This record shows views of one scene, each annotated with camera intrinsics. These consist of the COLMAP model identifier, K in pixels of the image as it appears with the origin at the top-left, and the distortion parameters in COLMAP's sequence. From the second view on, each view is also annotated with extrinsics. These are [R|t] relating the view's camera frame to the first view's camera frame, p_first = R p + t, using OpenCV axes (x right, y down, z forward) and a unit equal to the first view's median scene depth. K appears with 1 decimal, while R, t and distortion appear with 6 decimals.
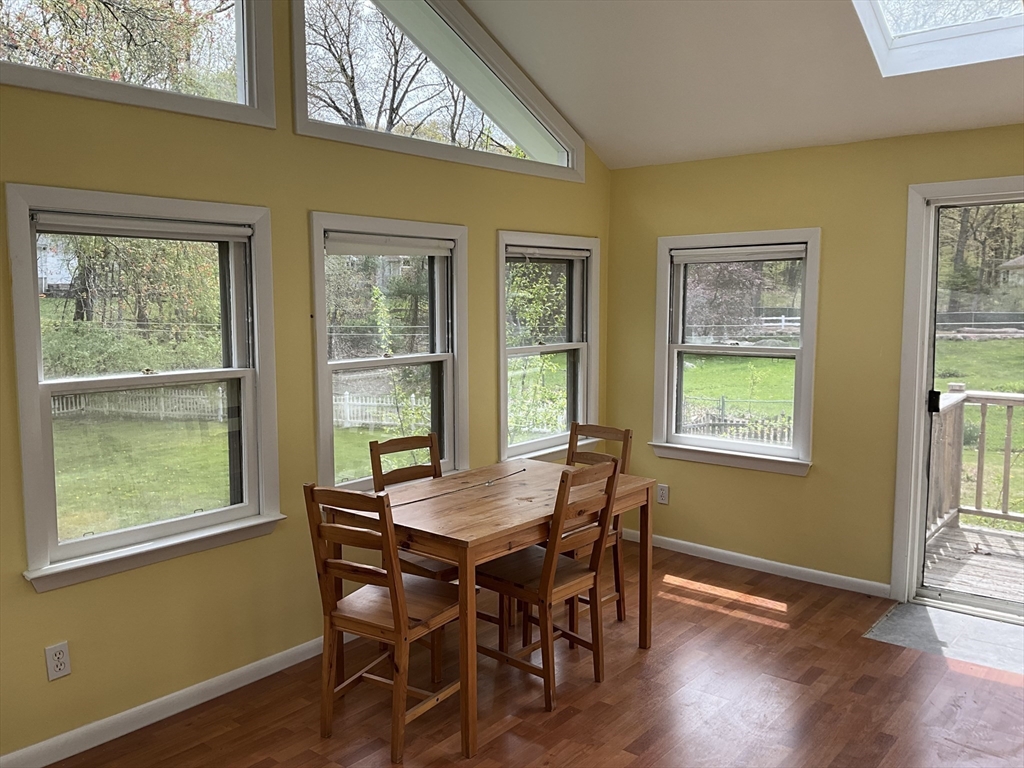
lens RADIAL K [[843.9, 0, 509.4], [0, 843.9, 384.2], [0, 0, 1]] dist [0.120392, -0.239004]
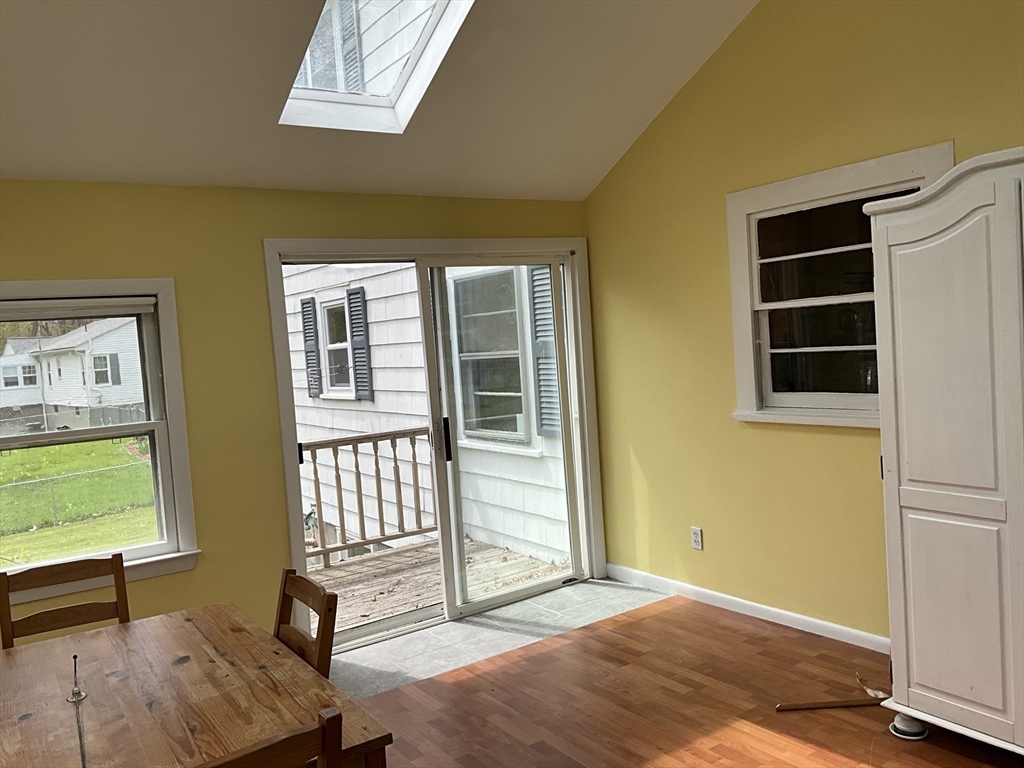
lens RADIAL K [[843.9, 0, 509.4], [0, 843.9, 384.2], [0, 0, 1]] dist [0.120392, -0.239004]
pose [[0.288100, -0.068278, 0.955163, -0.383175], [0.172748, 0.984796, 0.018291, -0.035676], [-0.941890, 0.159733, 0.295514, 0.456047]]
